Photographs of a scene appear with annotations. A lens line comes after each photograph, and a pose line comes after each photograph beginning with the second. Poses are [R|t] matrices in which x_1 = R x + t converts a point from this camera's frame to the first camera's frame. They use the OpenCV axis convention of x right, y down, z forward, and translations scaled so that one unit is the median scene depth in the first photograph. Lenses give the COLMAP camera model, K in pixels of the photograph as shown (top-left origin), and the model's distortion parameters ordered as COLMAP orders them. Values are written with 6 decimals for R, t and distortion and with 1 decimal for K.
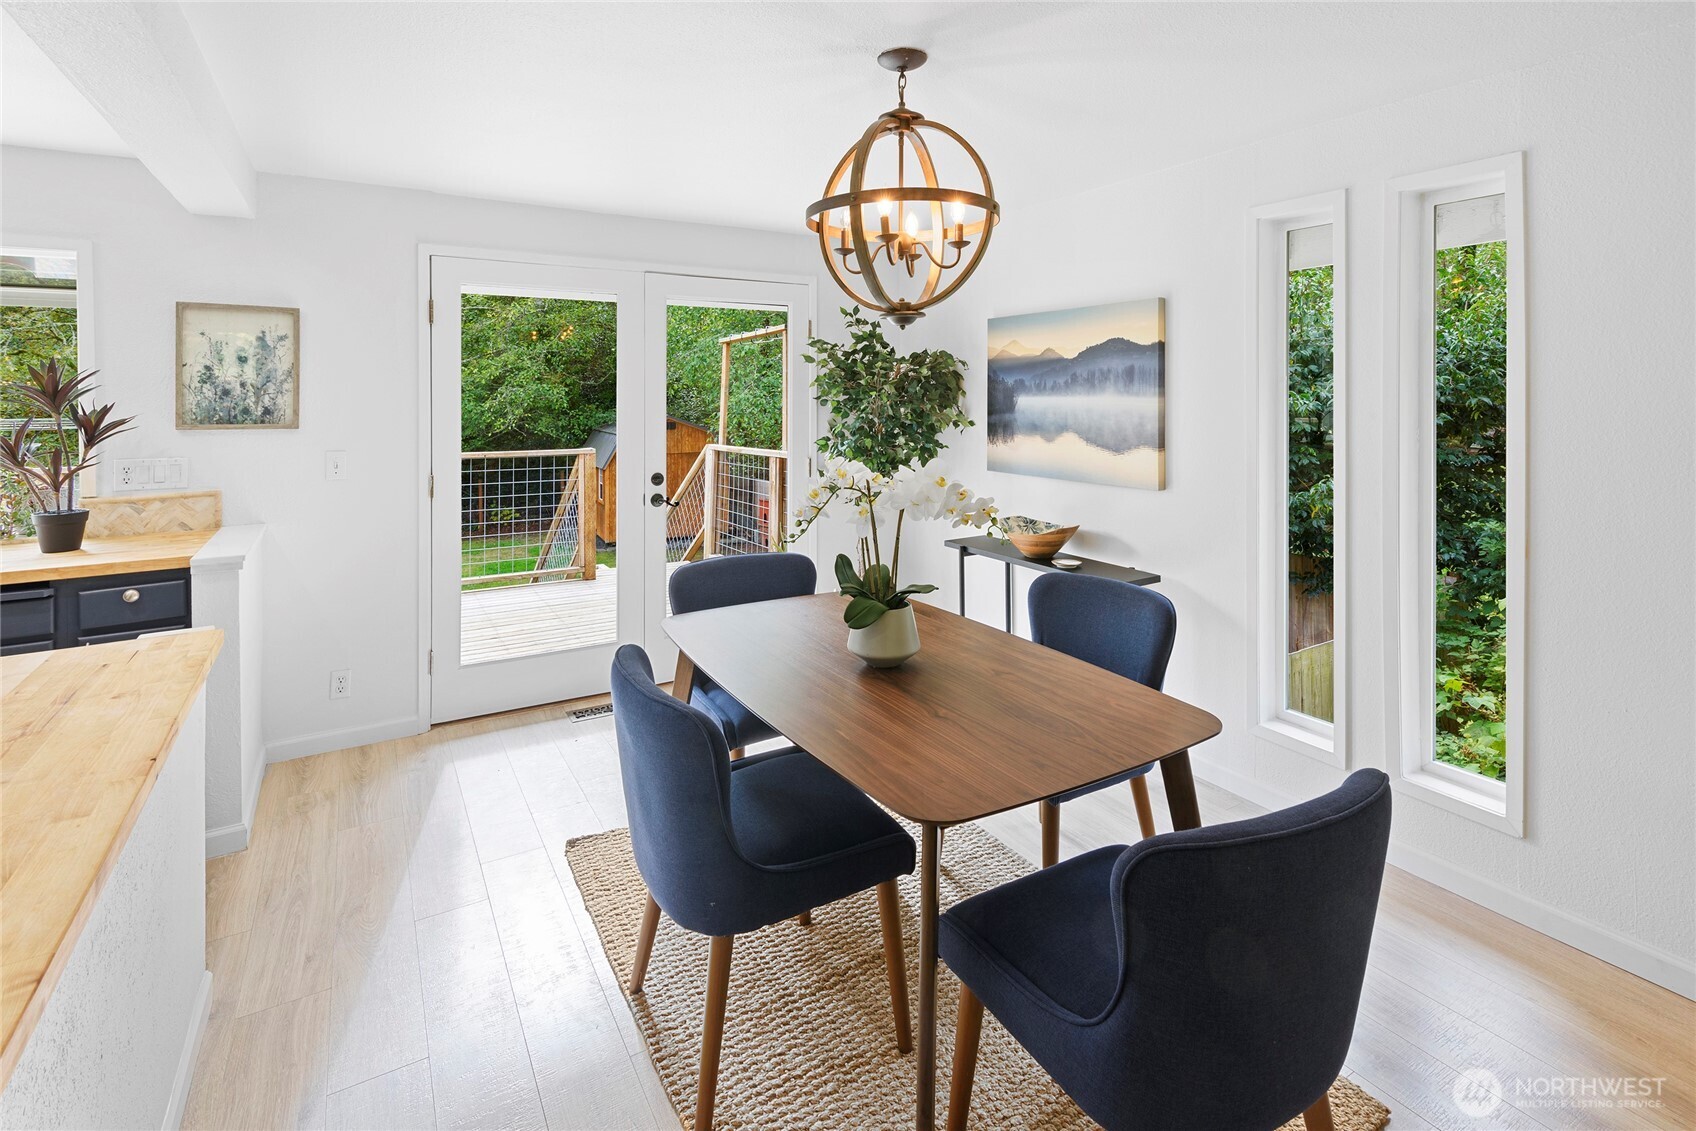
lens RADIAL K [[810.5, 0, 848.0], [0, 810.5, 565.5], [0, 0, 1]] dist [0.002883, -0.000051]
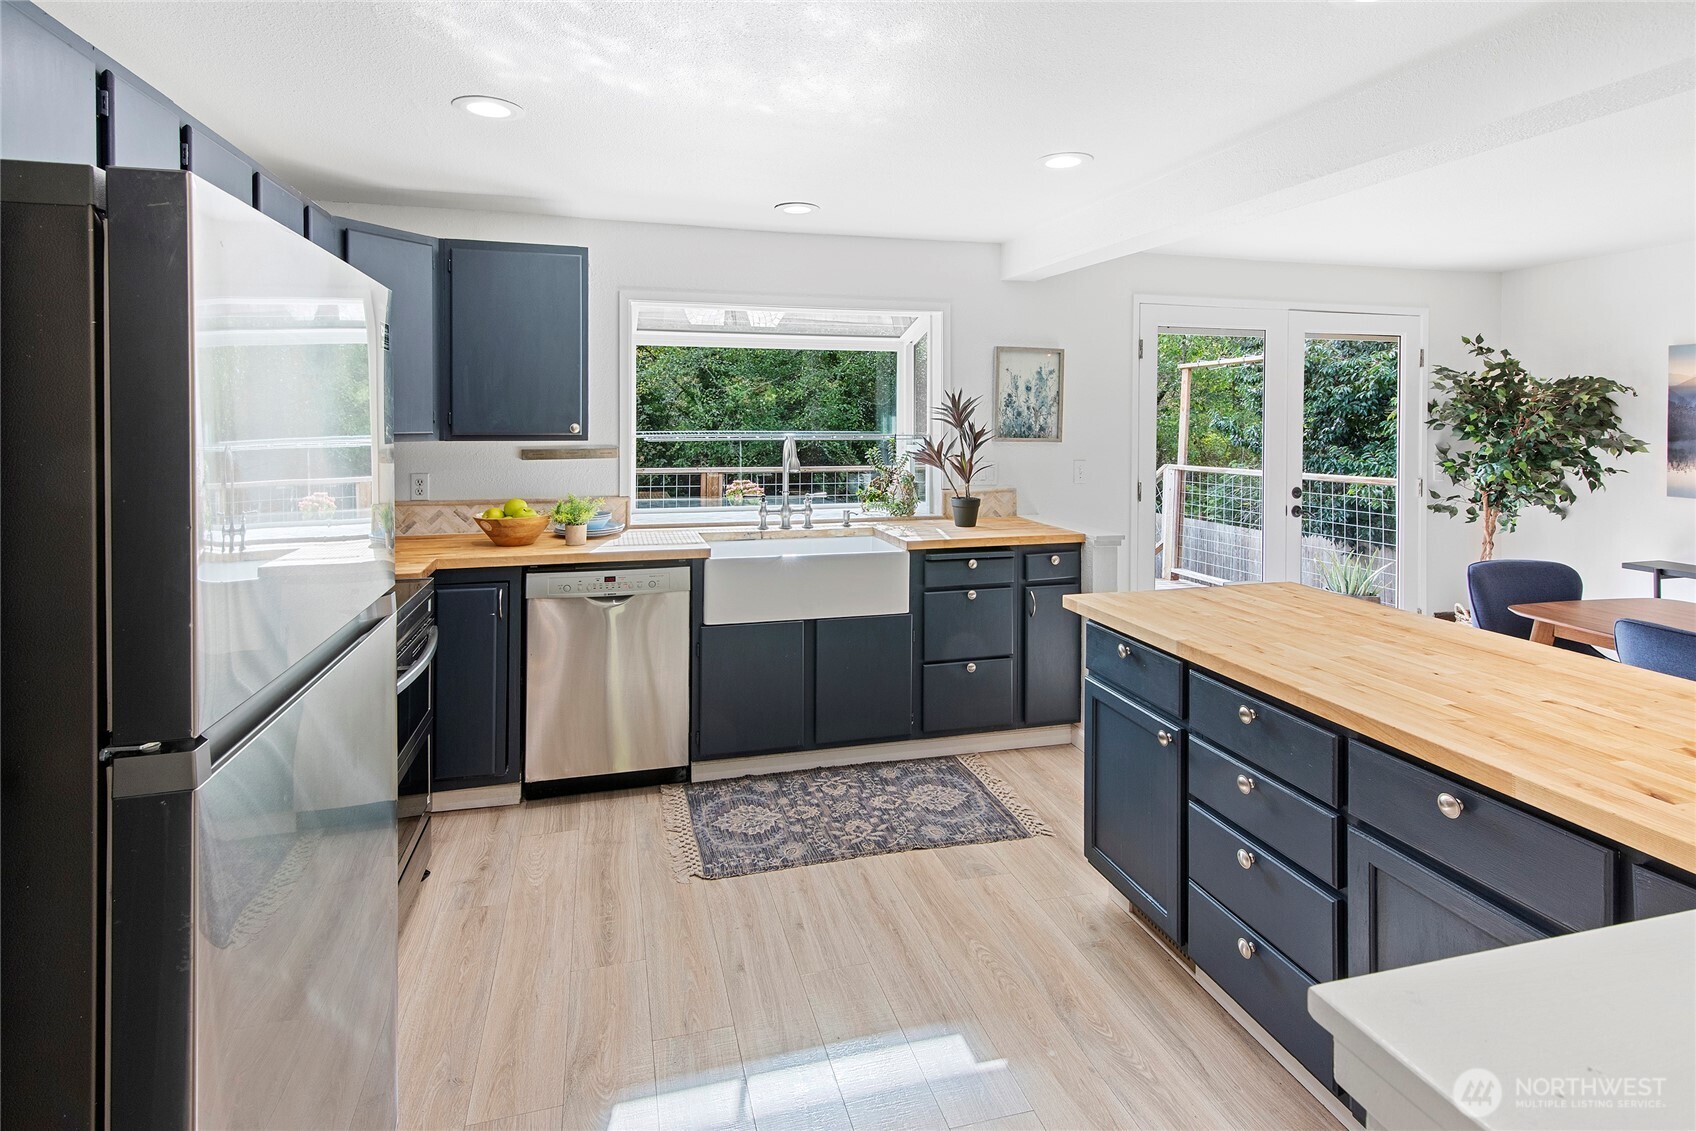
lens RADIAL K [[810.5, 0, 848.0], [0, 810.5, 565.5], [0, 0, 1]] dist [0.002883, -0.000051]
pose [[0.952913, 0.064313, -0.296345, -0.605791], [-0.071962, 0.997295, -0.014964, 0.069238], [0.294581, 0.035585, 0.954964, -0.316164]]
